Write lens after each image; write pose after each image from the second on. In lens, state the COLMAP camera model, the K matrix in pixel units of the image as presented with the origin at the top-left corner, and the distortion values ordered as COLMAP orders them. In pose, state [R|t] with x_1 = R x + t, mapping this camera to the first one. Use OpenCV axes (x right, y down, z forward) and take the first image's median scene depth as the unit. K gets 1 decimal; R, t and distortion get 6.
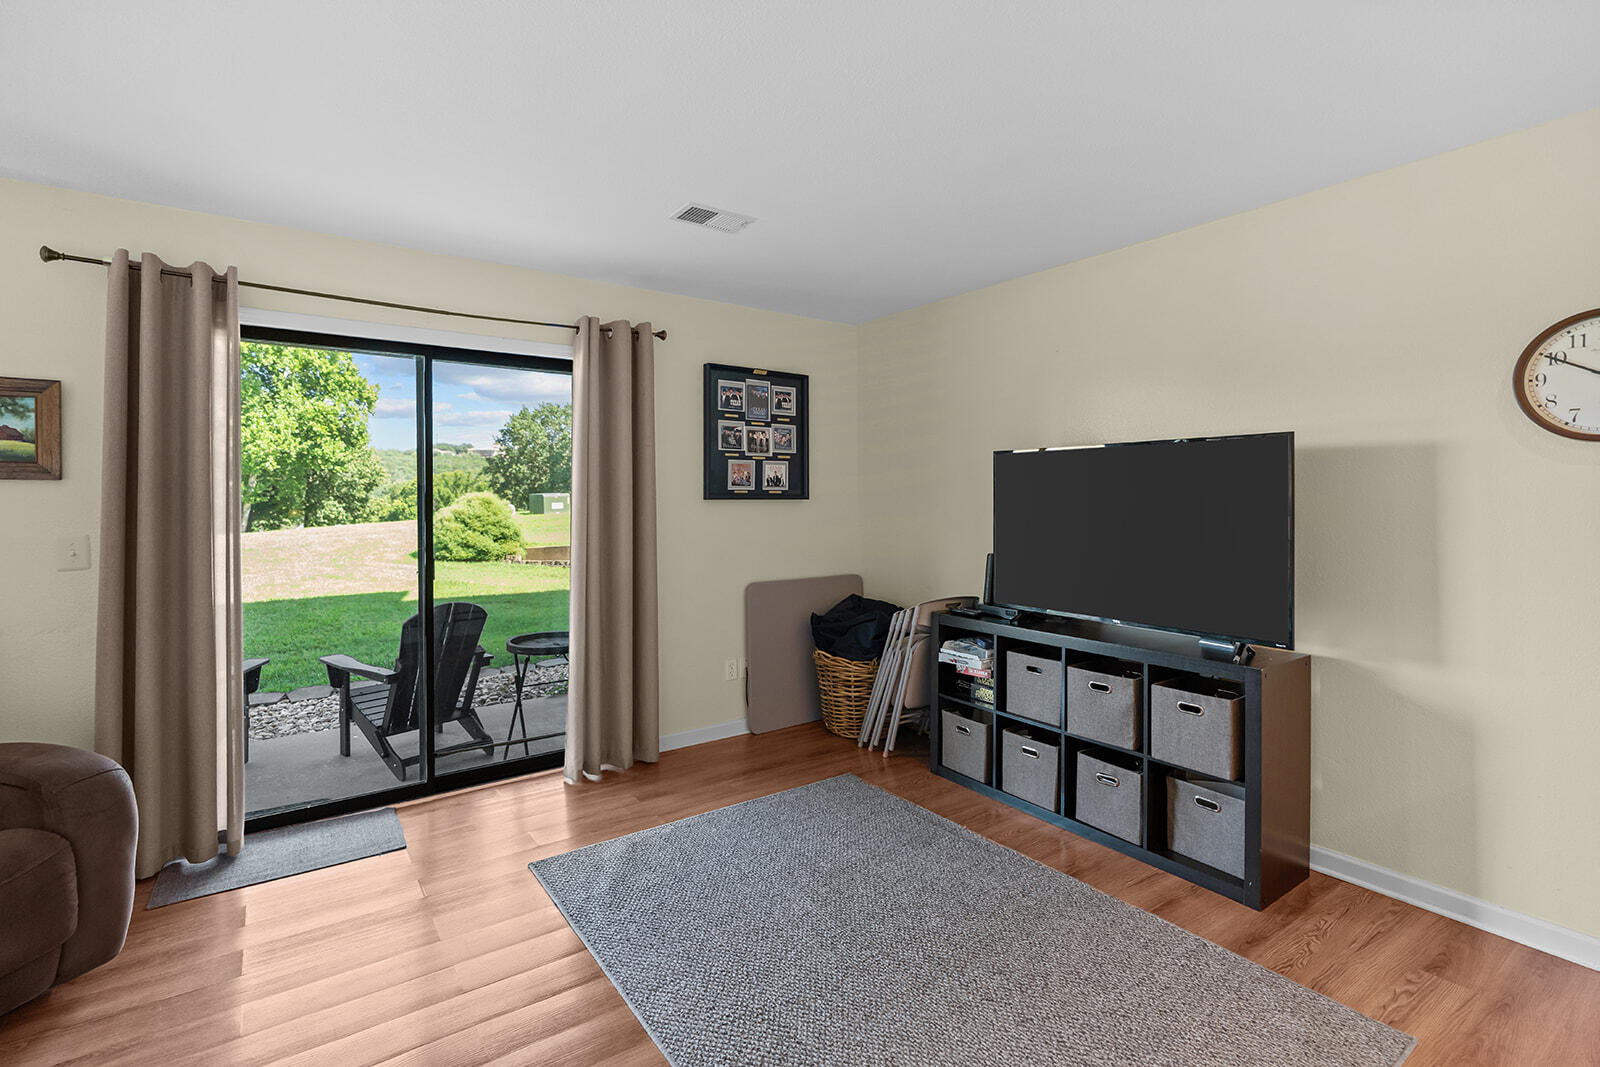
lens RADIAL K [[740.8, 0, 803.3], [0, 740.8, 496.2], [0, 0, 1]] dist [-0.001630, -0.000263]
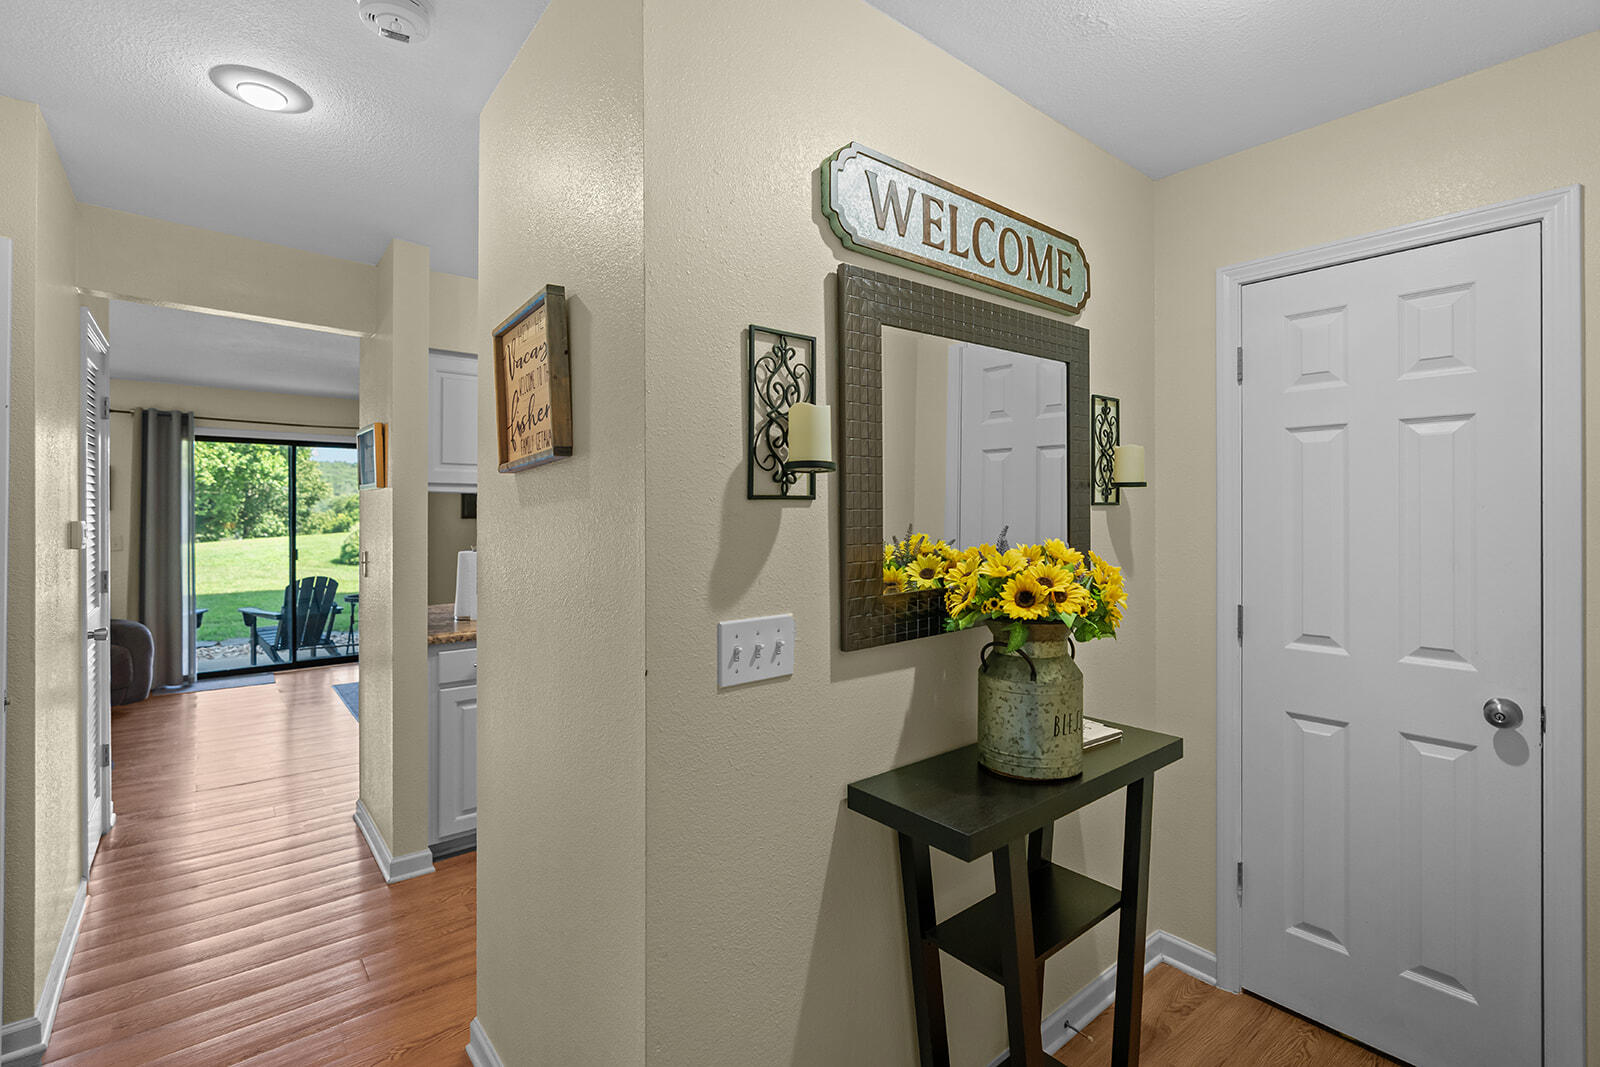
lens RADIAL K [[733.4, 0, 797.0], [0, 733.4, 508.2], [0, 0, 1]] dist [-0.000507, 0.000203]
pose [[0.998579, 0.001505, 0.053275, 0.140539], [-0.001340, 0.999994, -0.003137, -0.003606], [-0.053279, 0.003062, 0.998575, -0.196692]]
